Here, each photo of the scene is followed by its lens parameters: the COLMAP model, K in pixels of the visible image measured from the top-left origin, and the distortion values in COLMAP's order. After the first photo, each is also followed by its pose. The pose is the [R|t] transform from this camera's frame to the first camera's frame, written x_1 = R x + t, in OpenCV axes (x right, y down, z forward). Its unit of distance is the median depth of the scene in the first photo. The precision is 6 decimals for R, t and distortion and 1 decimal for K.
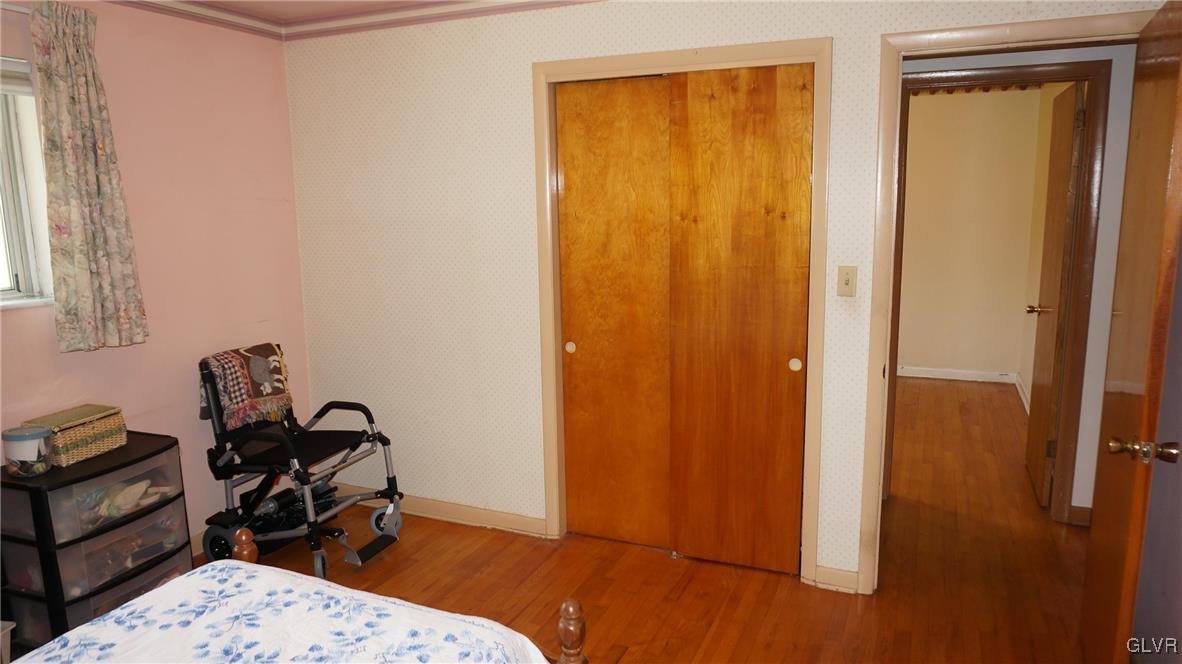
lens RADIAL K [[787.5, 0, 588.8], [0, 787.5, 334.7], [0, 0, 1]] dist [-0.053065, 0.031819]
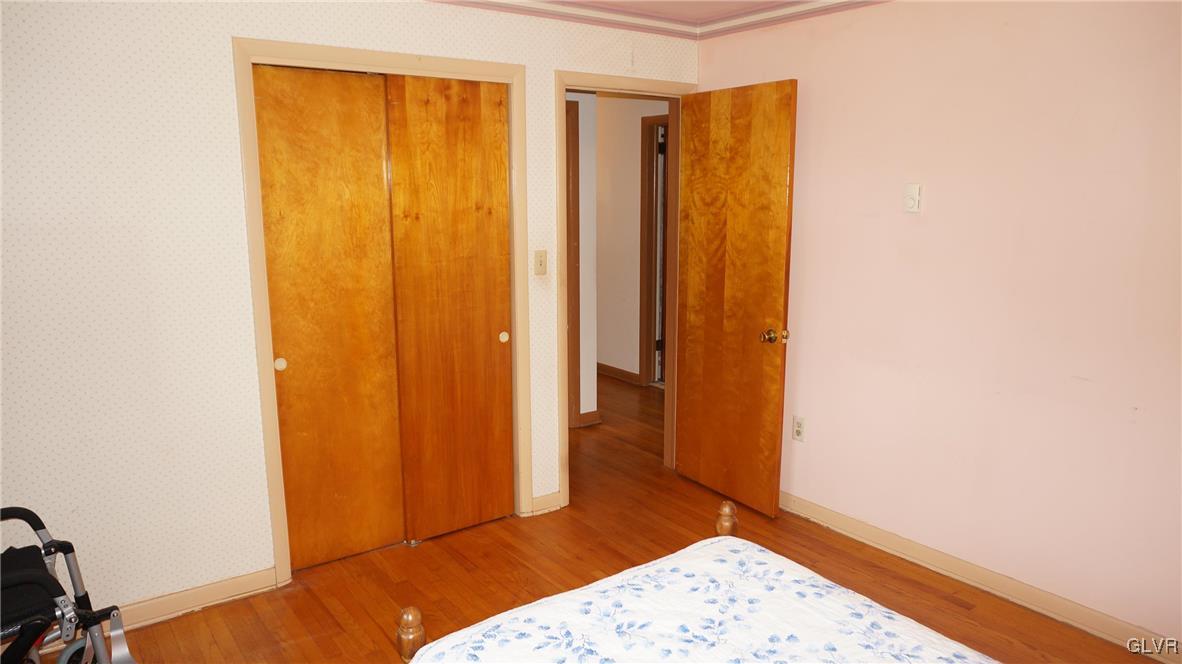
lens RADIAL K [[787.5, 0, 588.8], [0, 787.5, 334.7], [0, 0, 1]] dist [-0.053065, 0.031819]
pose [[0.493074, -0.143190, 0.858123, -0.693554], [0.145504, 0.986042, 0.080930, -0.043080], [-0.857734, 0.084956, 0.507026, 0.289992]]
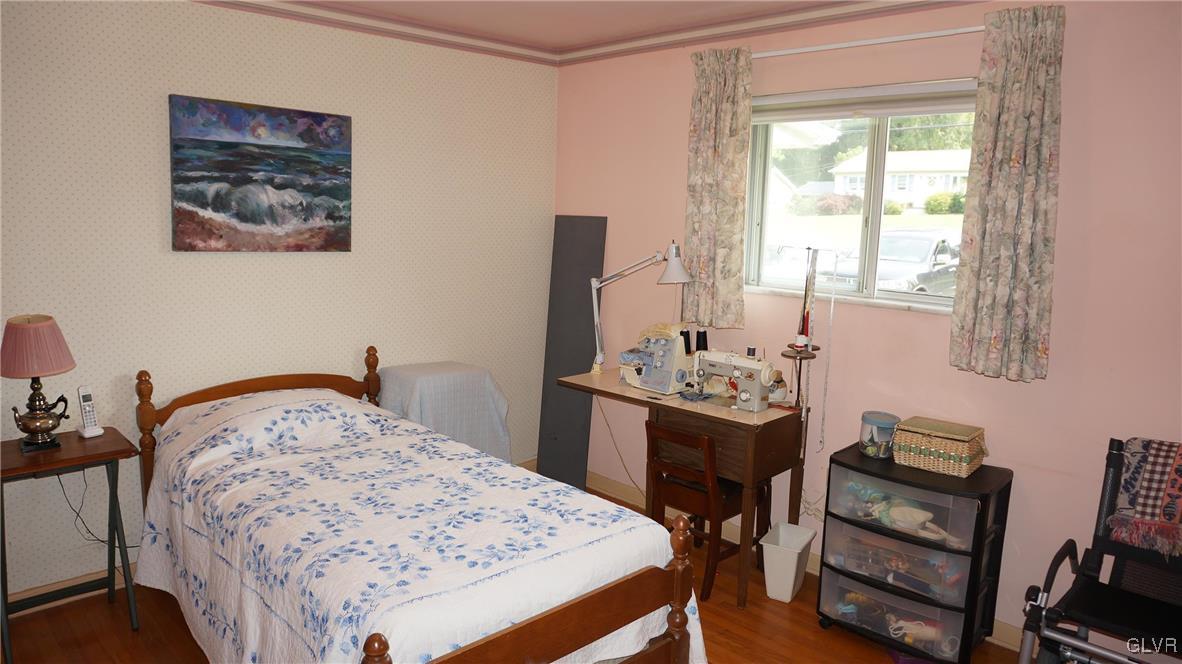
lens RADIAL K [[787.5, 0, 588.8], [0, 787.5, 334.7], [0, 0, 1]] dist [-0.053065, 0.031819]
pose [[-0.375061, 0.150240, -0.914744, 0.381200], [-0.186566, 0.954354, 0.233241, -0.148361], [0.908032, 0.258140, -0.329911, 0.817227]]
